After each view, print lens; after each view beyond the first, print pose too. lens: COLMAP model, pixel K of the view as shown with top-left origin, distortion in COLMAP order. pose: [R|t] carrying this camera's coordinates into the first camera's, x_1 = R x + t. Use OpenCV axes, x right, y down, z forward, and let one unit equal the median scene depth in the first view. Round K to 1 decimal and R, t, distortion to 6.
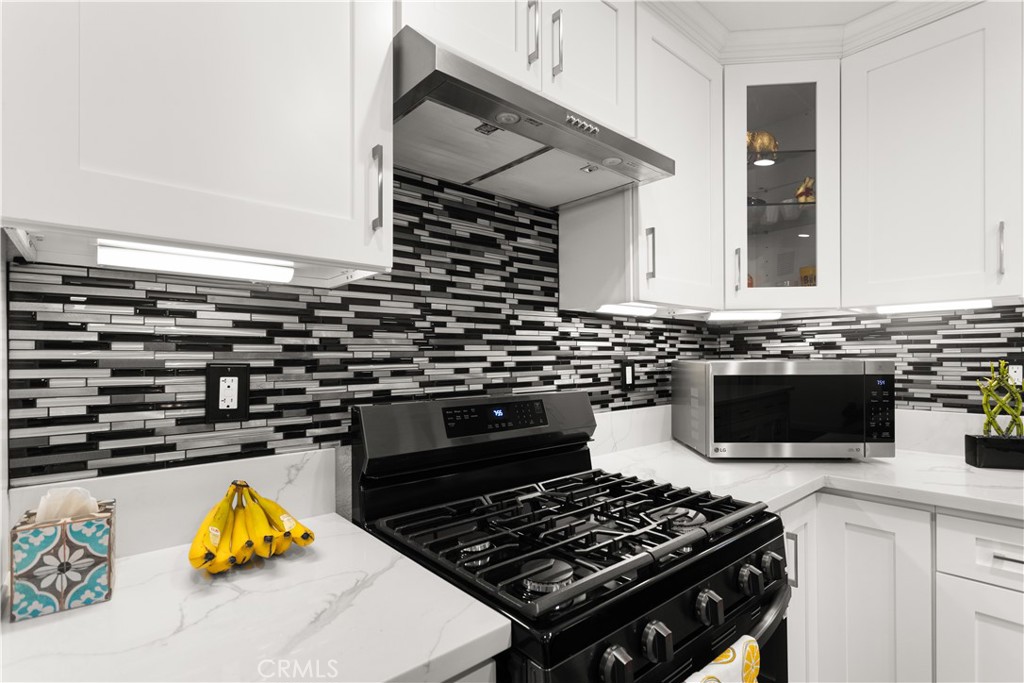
lens RADIAL K [[485.2, 0, 521.3], [0, 485.2, 359.9], [0, 0, 1]] dist [0.000290, -0.000275]
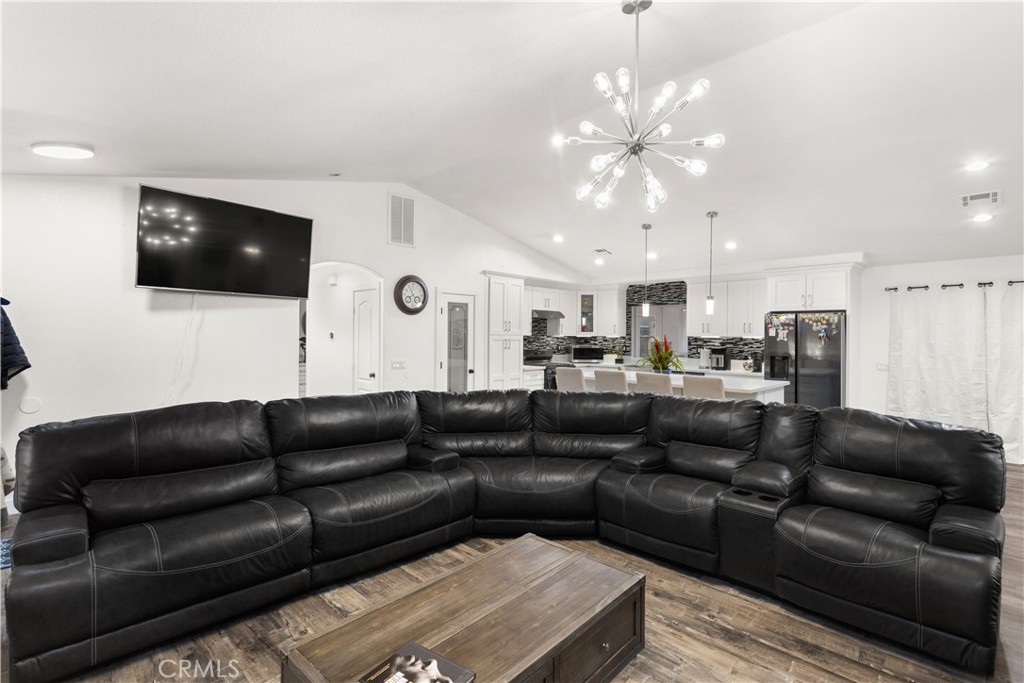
lens RADIAL K [[485.2, 0, 526.0], [0, 485.2, 336.5], [0, 0, 1]] dist [0.000290, -0.000275]
pose [[0.996065, 0.014554, 0.087419, -0.661548], [-0.014419, 0.999894, -0.002173, -0.082242], [-0.087441, 0.000904, 0.996169, -4.647697]]
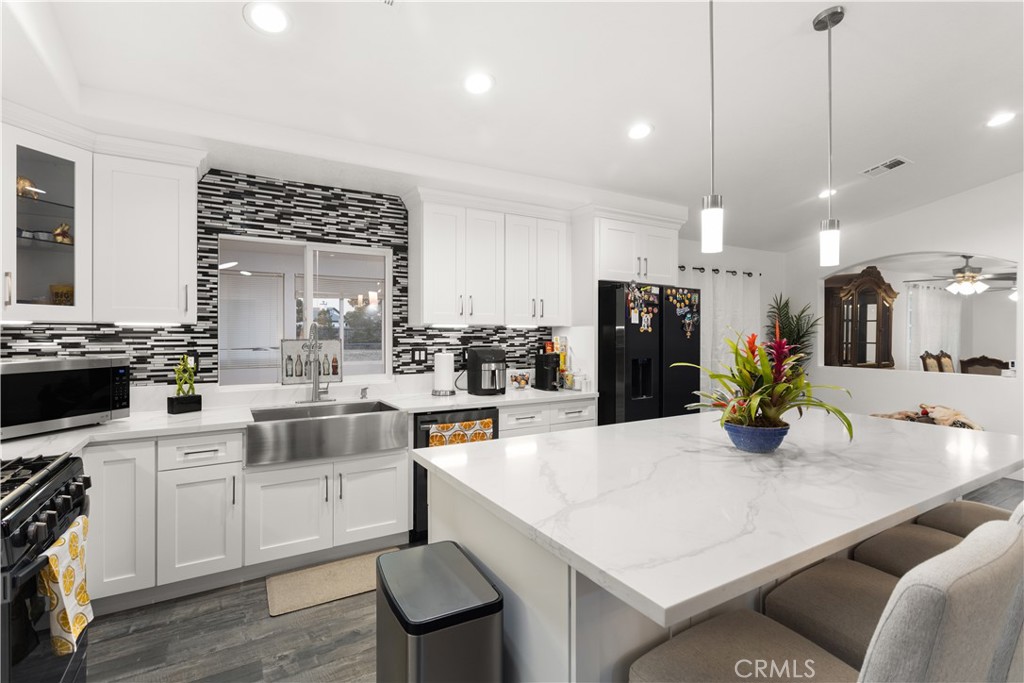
lens RADIAL K [[485.2, 0, 509.3], [0, 485.2, 333.3], [0, 0, 1]] dist [0.000290, -0.000275]
pose [[0.175190, 0.005489, 0.984519, -0.593815], [0.001354, 0.999982, -0.005816, -0.065409], [-0.984534, 0.002352, 0.175179, -0.523453]]
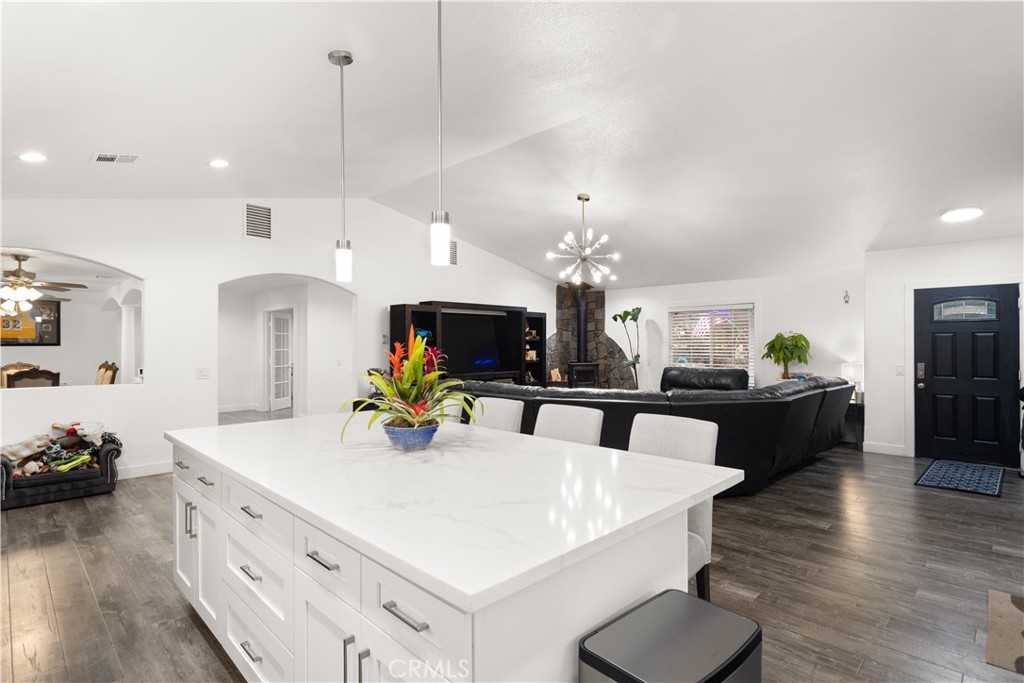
lens RADIAL K [[523.7, 0, 514.0], [0, 523.7, 342.4], [0, 0, 1]] dist [-0.004590, -0.000542]
pose [[-0.998114, 0.008490, -0.060803, 0.536765], [0.008525, 0.999964, -0.000316, -0.061381], [0.060799, -0.000834, -0.998150, 0.570186]]
